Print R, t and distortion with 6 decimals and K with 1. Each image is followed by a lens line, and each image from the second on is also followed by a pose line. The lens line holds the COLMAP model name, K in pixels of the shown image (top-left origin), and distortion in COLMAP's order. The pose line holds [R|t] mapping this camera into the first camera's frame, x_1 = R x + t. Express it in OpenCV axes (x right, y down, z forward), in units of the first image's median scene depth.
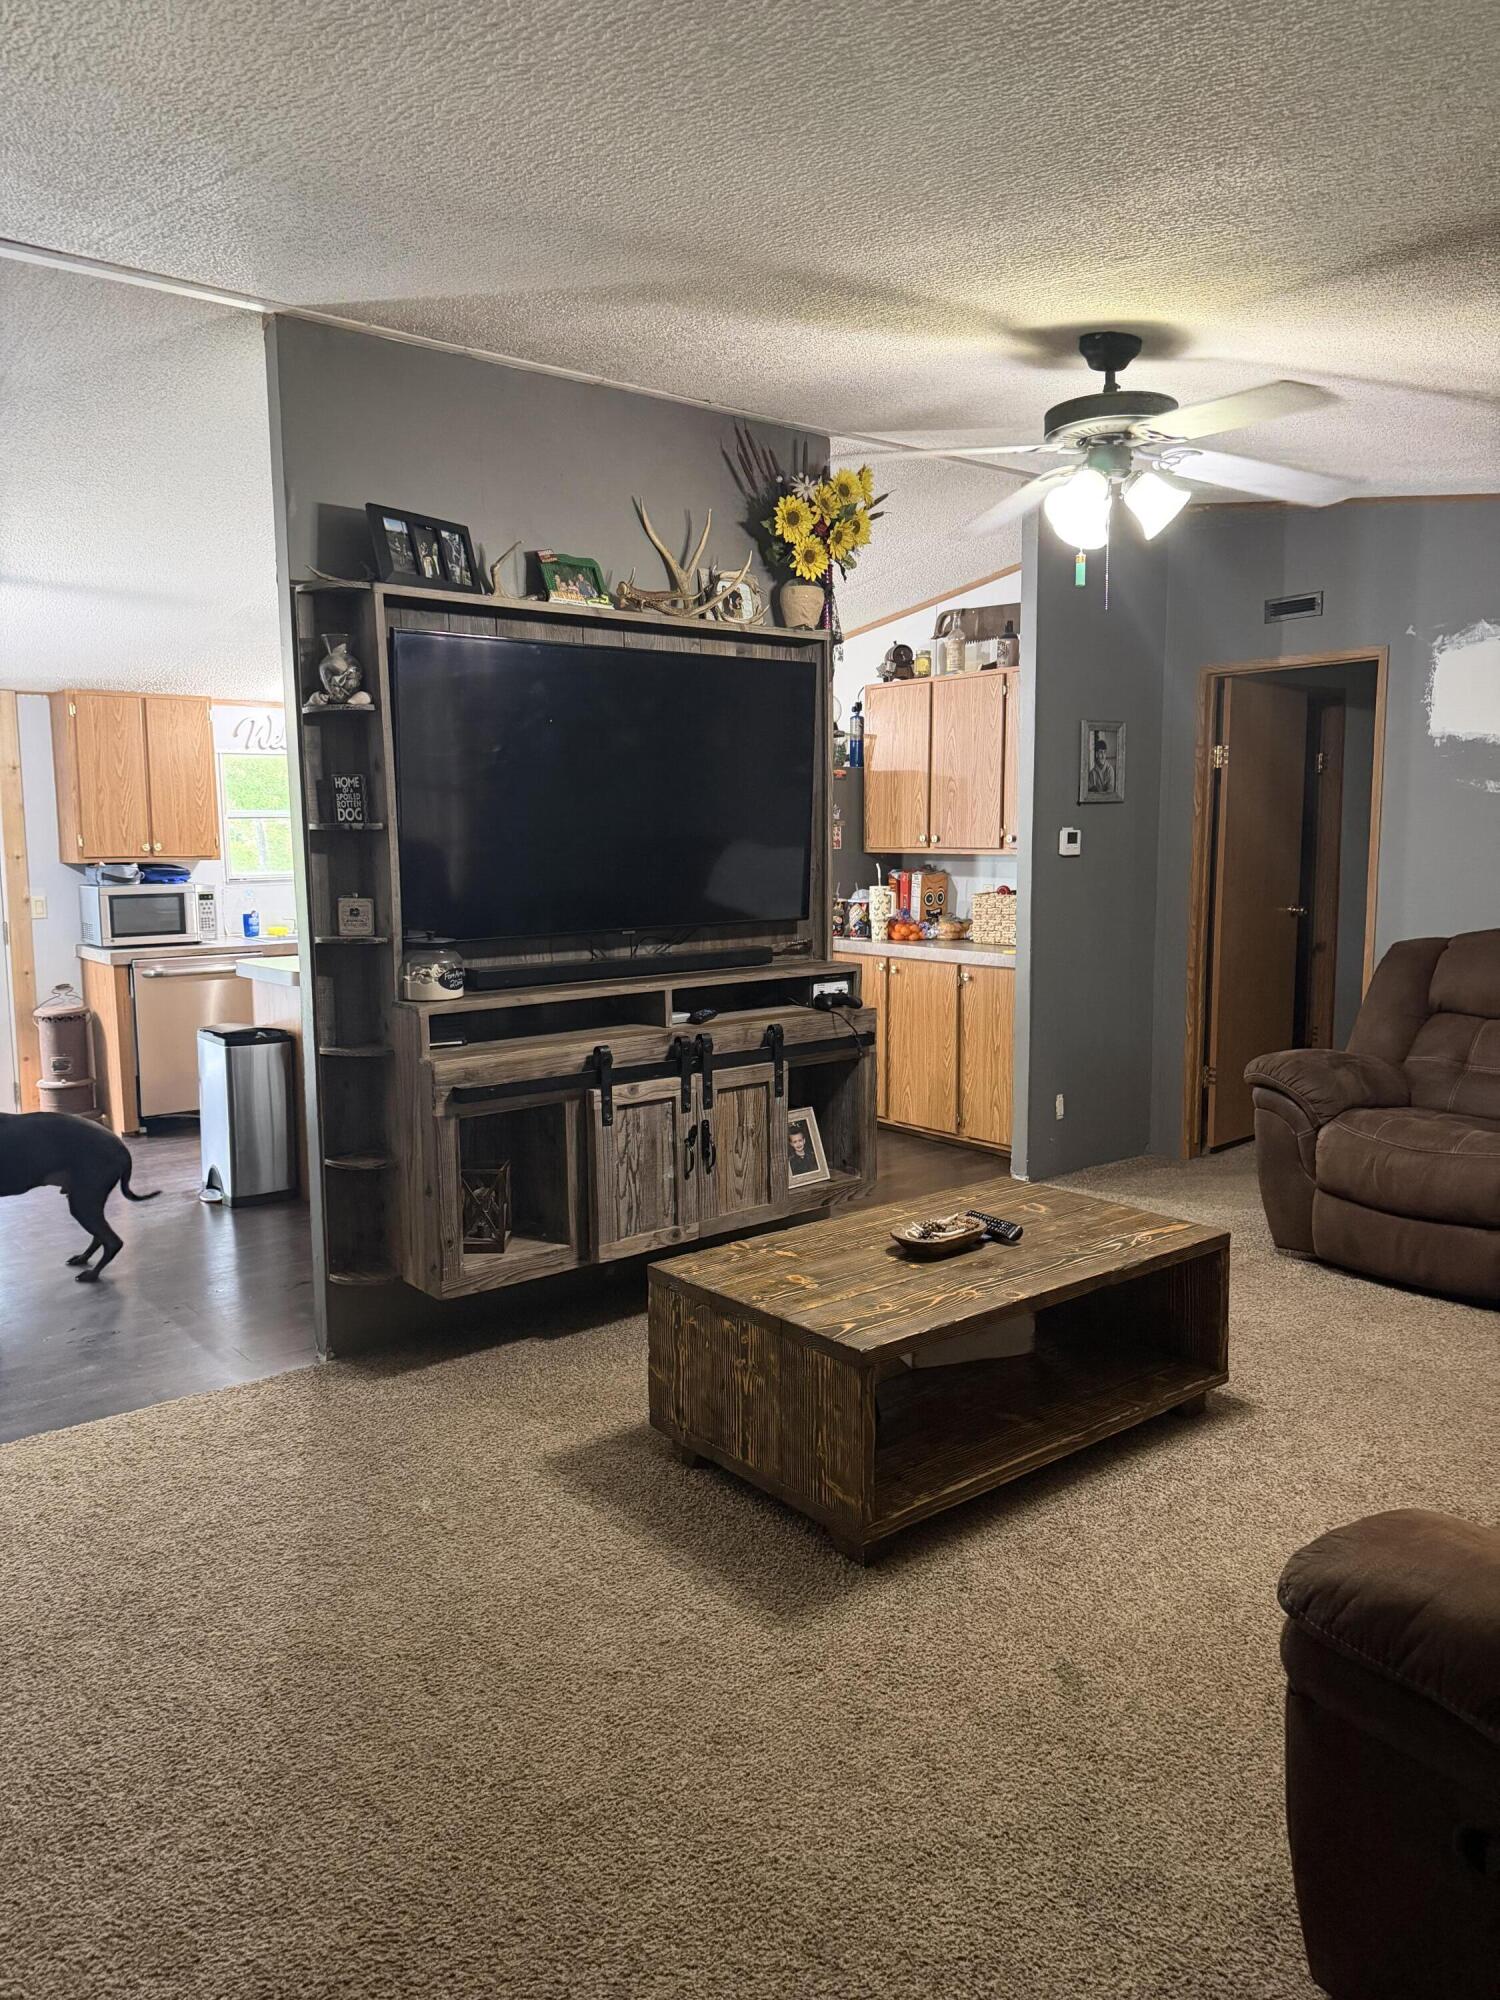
lens RADIAL K [[1403.9, 0, 750.0], [0, 1403.9, 1011.3], [0, 0, 1]] dist [0.064374, -0.064121]
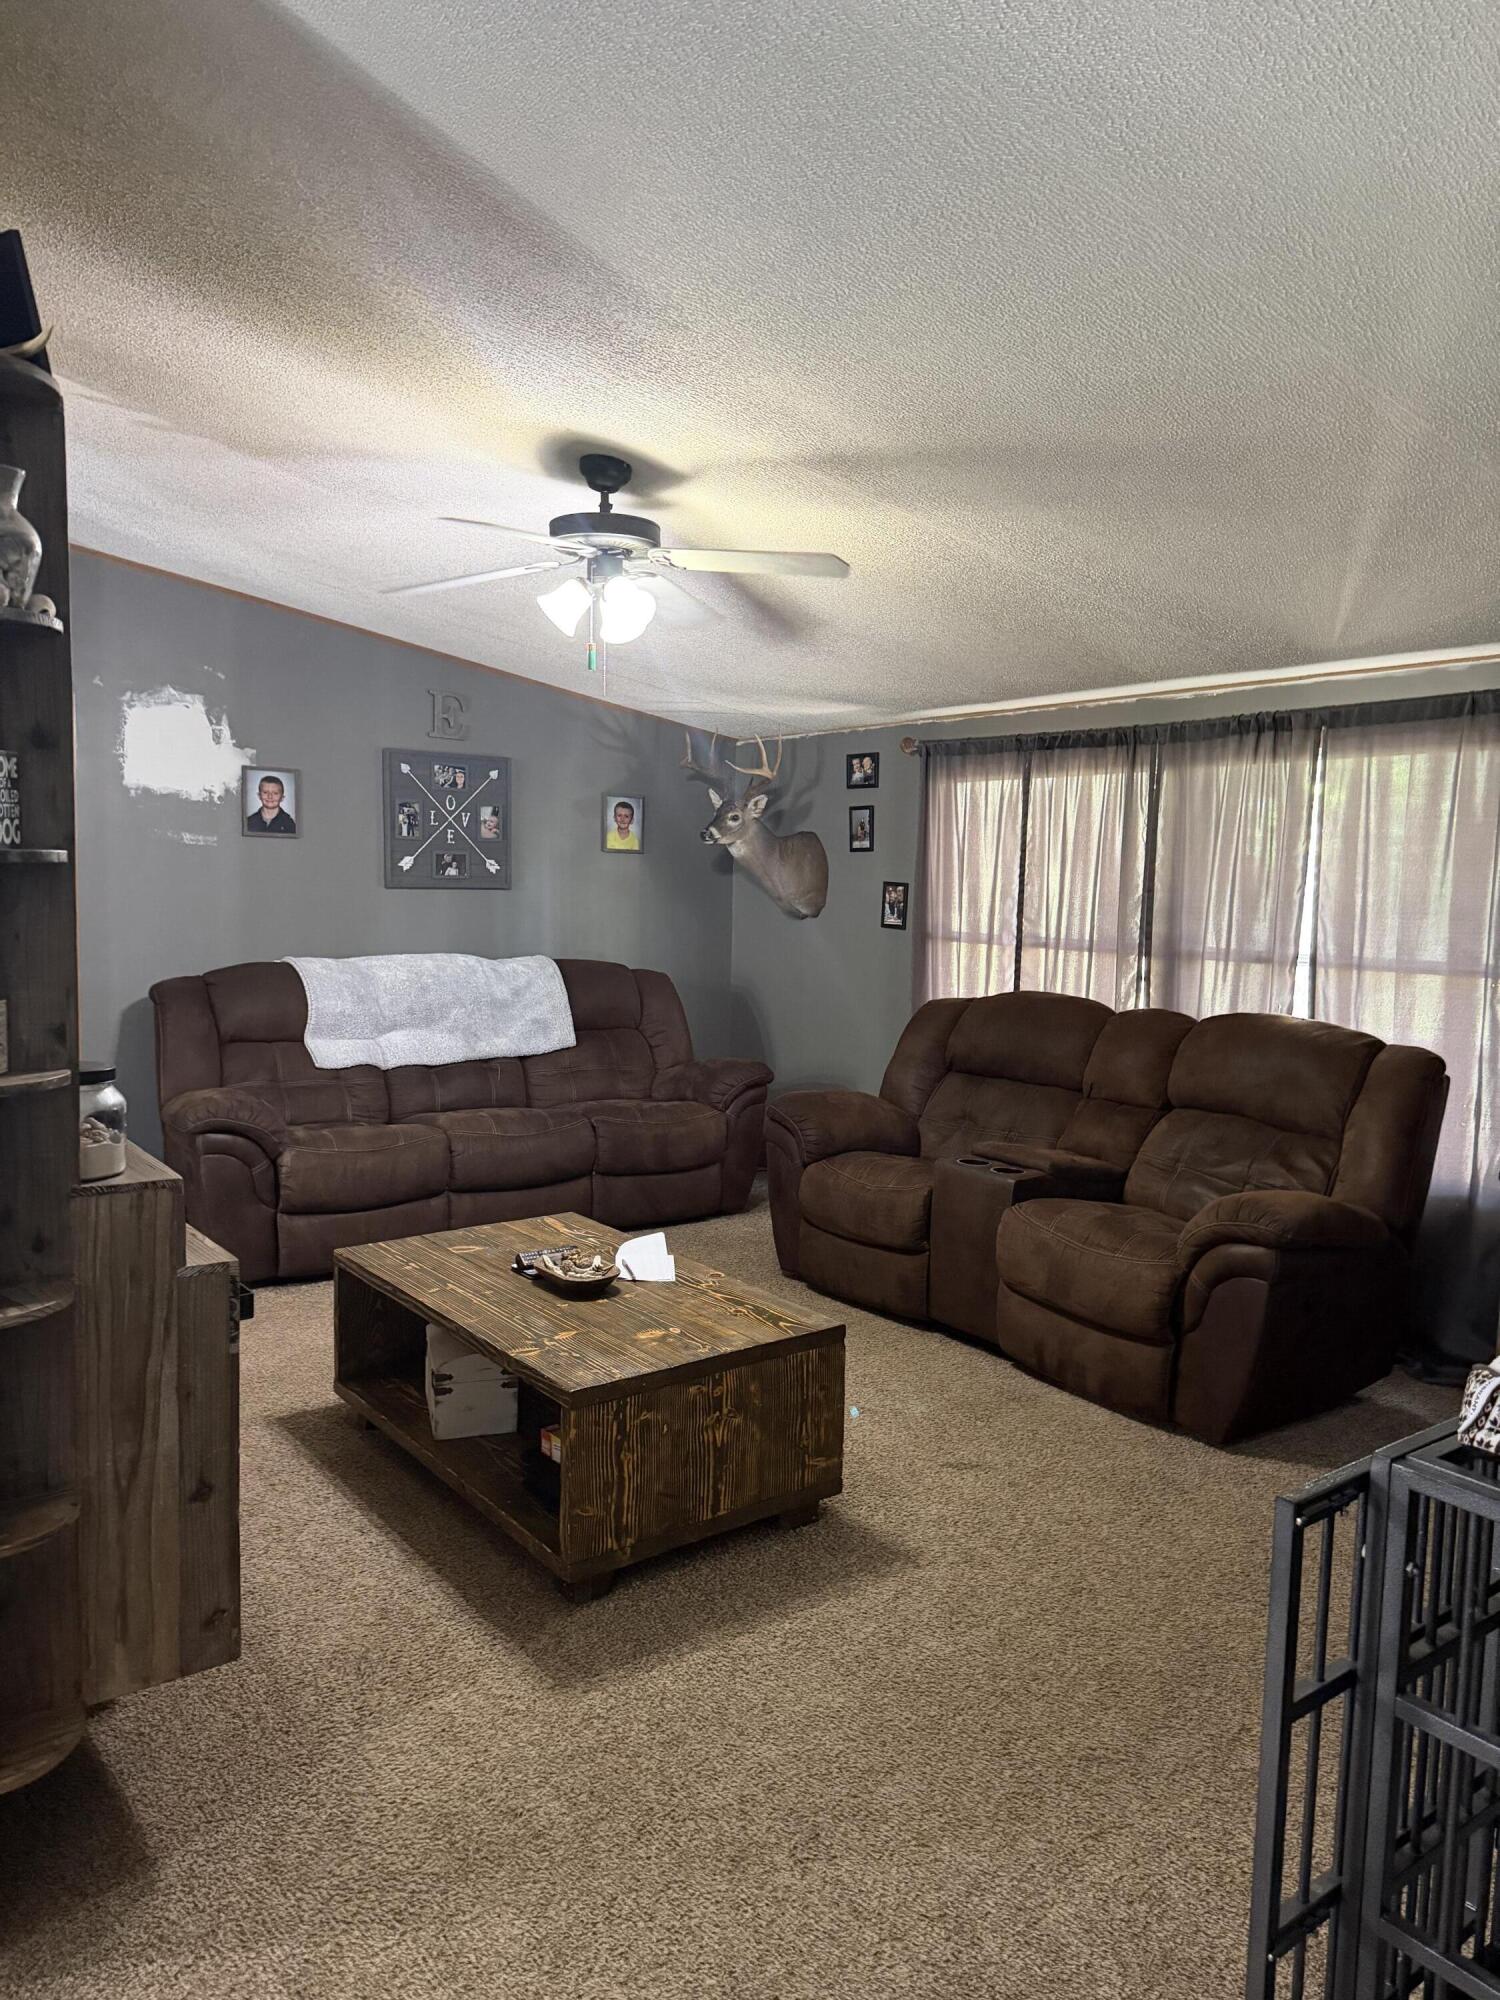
lens RADIAL K [[1420.3, 0, 752.0], [0, 1420.3, 993.8], [0, 0, 1]] dist [-0.005888, -0.006825]
pose [[0.014728, -0.071813, 0.997309, -0.862467], [0.110366, 0.991440, 0.069761, -0.097384], [-0.993782, 0.109041, 0.022528, 0.816322]]
